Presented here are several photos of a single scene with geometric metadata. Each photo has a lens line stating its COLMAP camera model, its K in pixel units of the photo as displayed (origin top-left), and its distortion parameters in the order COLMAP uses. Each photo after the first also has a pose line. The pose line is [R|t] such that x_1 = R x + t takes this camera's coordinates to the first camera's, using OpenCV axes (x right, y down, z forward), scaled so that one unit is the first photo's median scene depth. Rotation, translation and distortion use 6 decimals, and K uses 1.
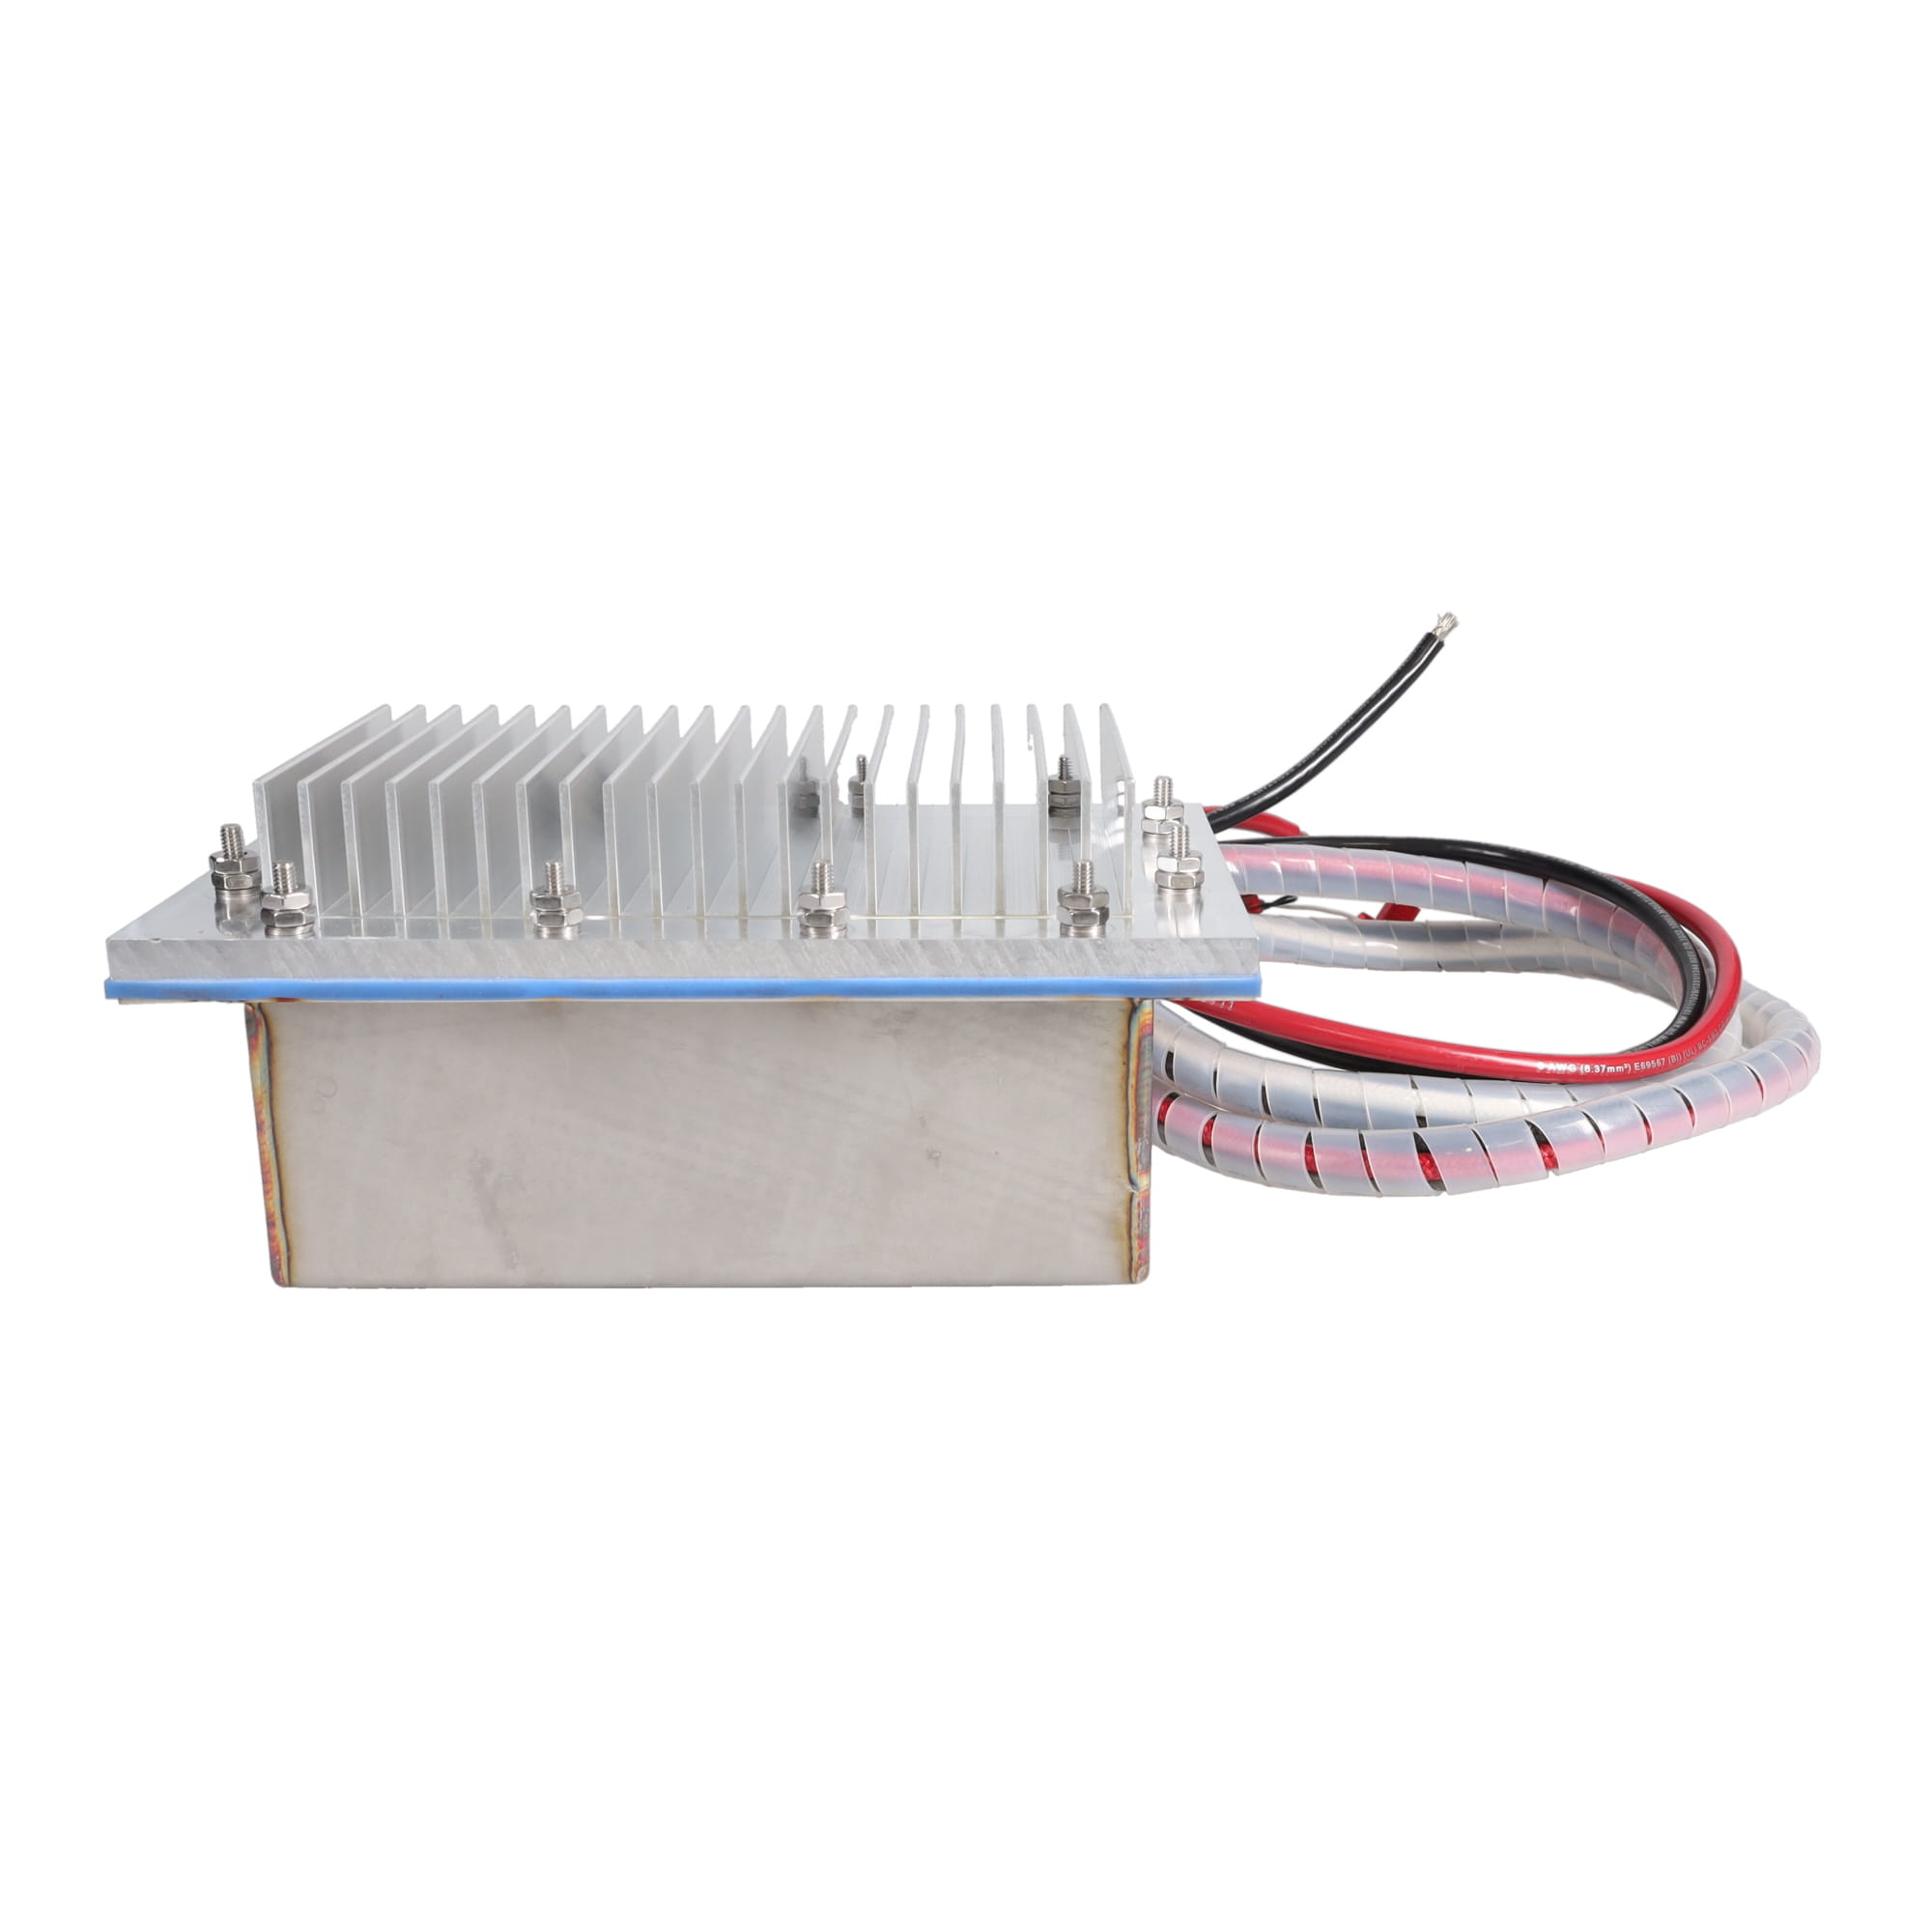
lens RADIAL K [[2306.6, 0, 966.0], [0, 2306.6, 966.0], [0, 0, 1]] dist [0.006403, 0.020504]
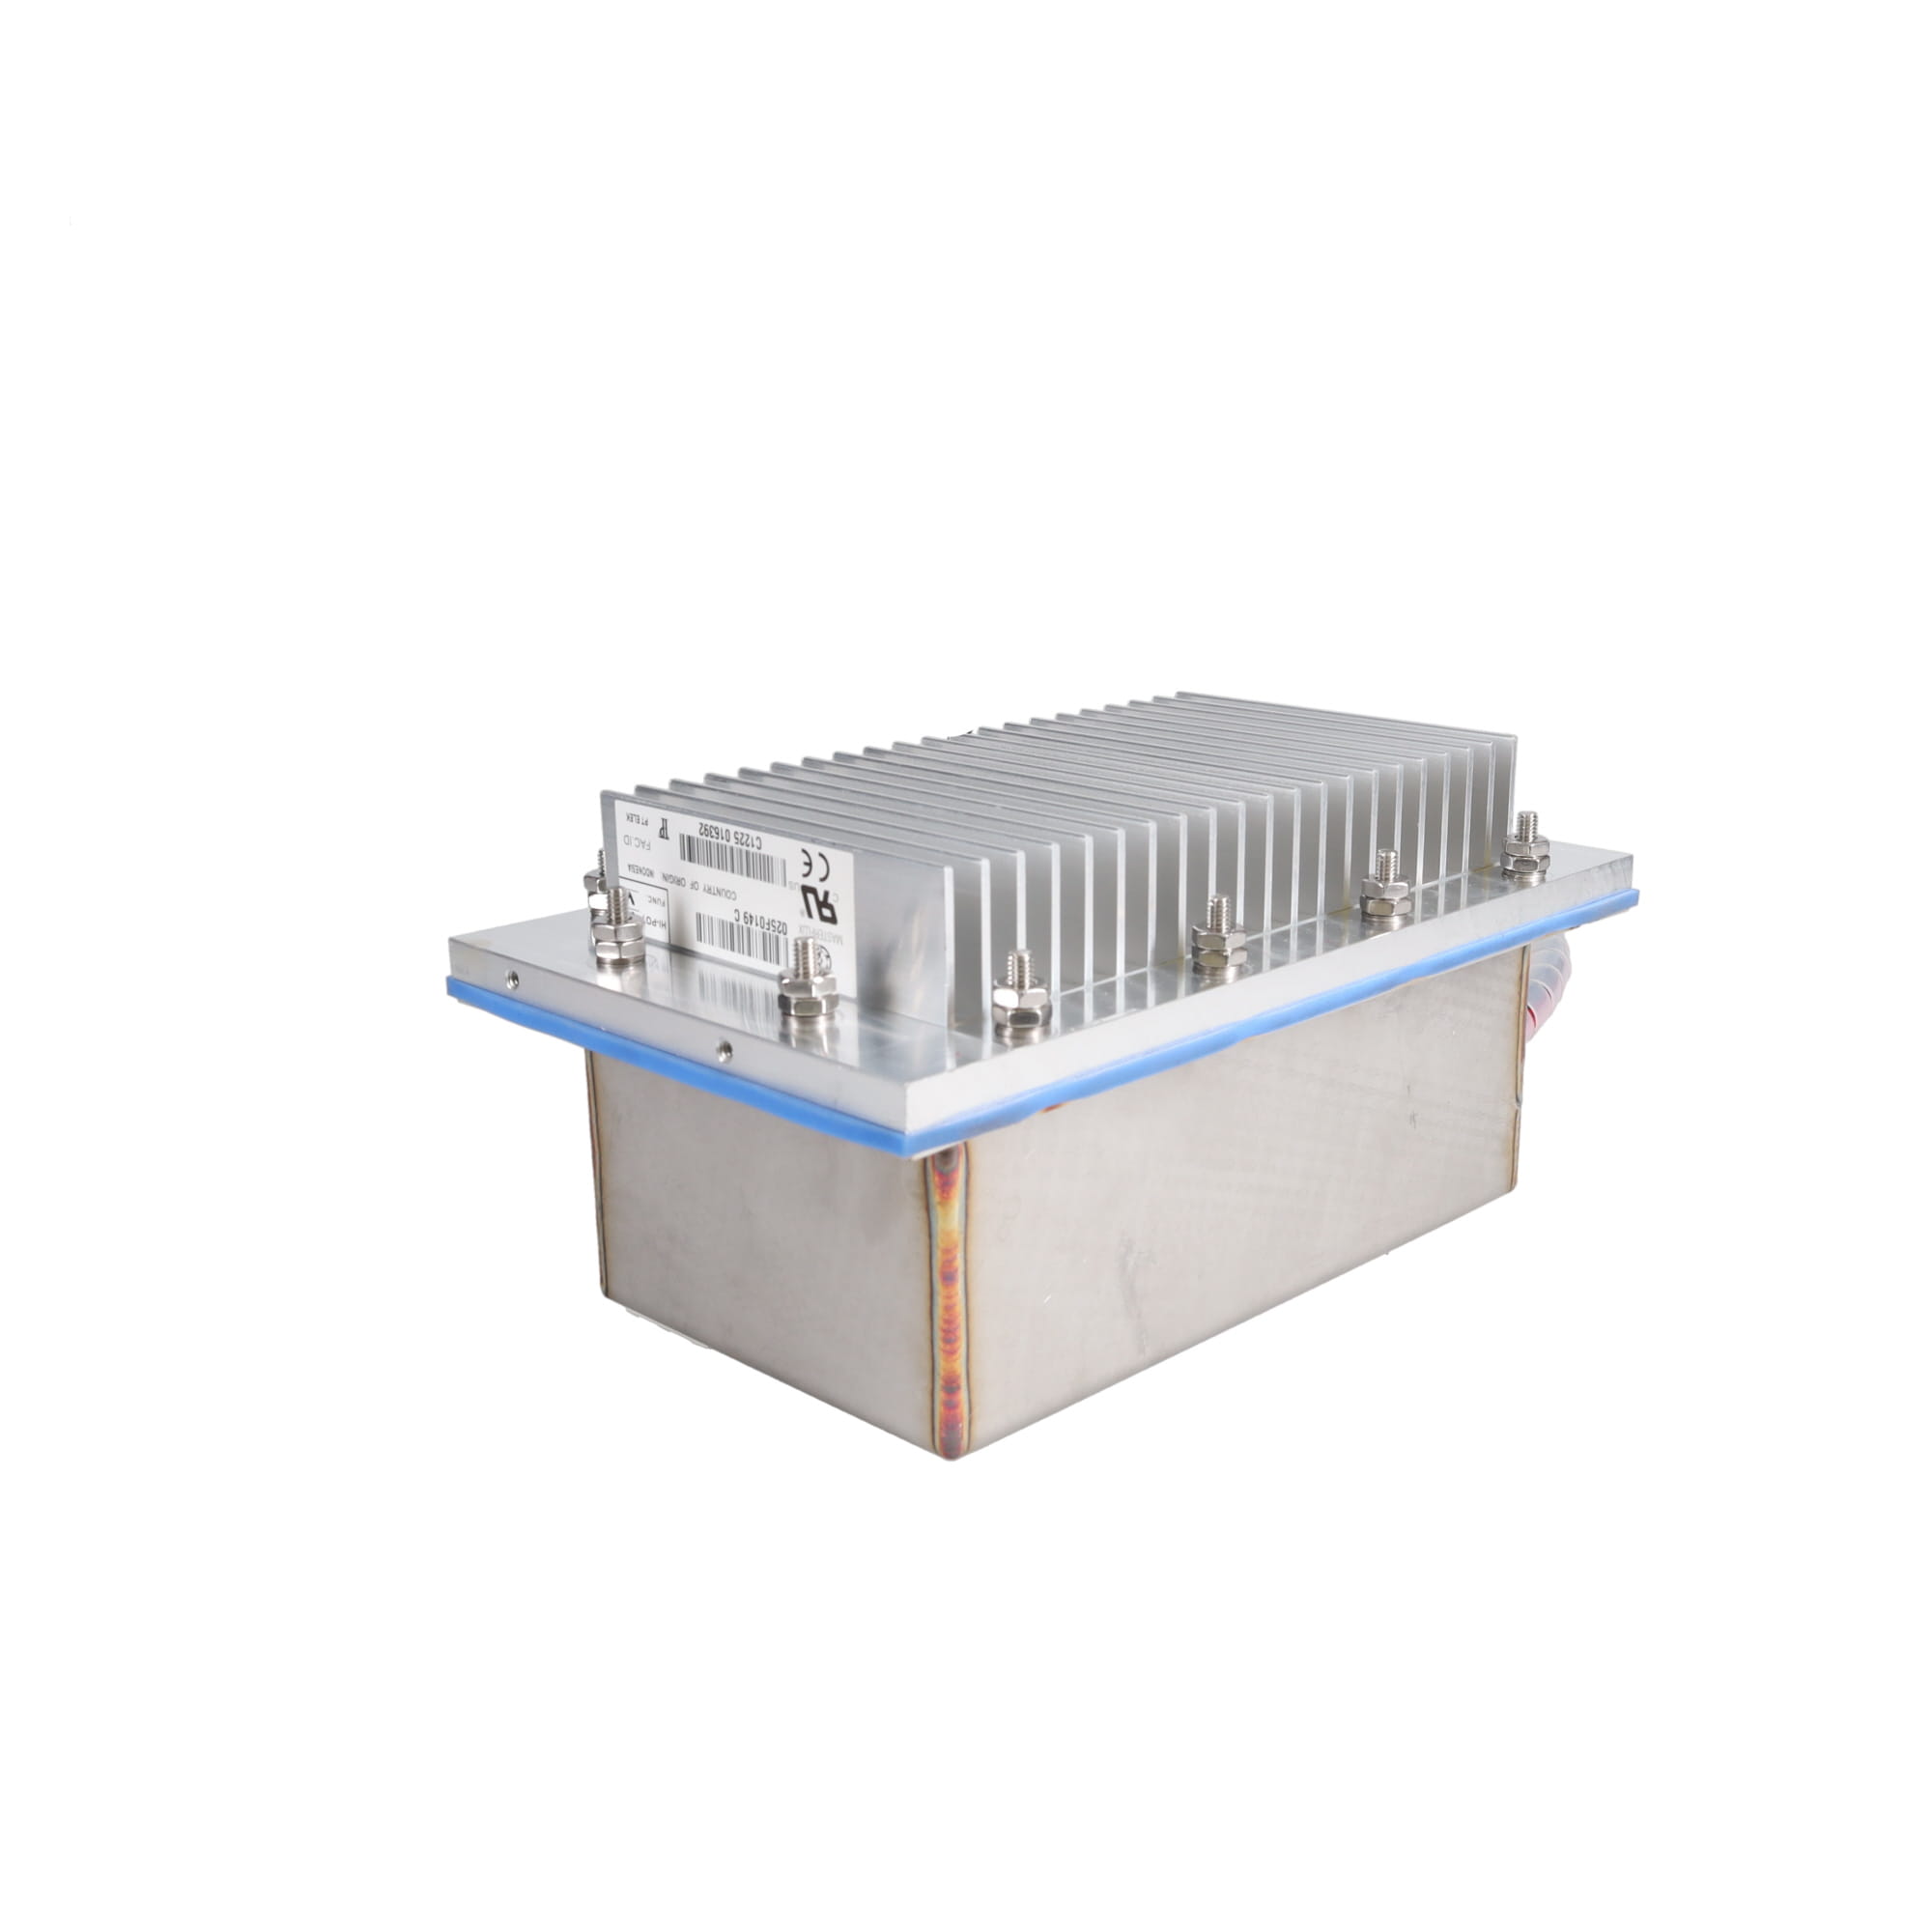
lens RADIAL K [[2306.6, 0, 966.0], [0, 2306.6, 966.0], [0, 0, 1]] dist [0.006403, 0.020504]
pose [[0.714186, -0.197016, 0.671657, -0.844583], [0.198129, 0.977227, 0.075974, -0.104753], [-0.671330, 0.078815, 0.736956, 0.360214]]
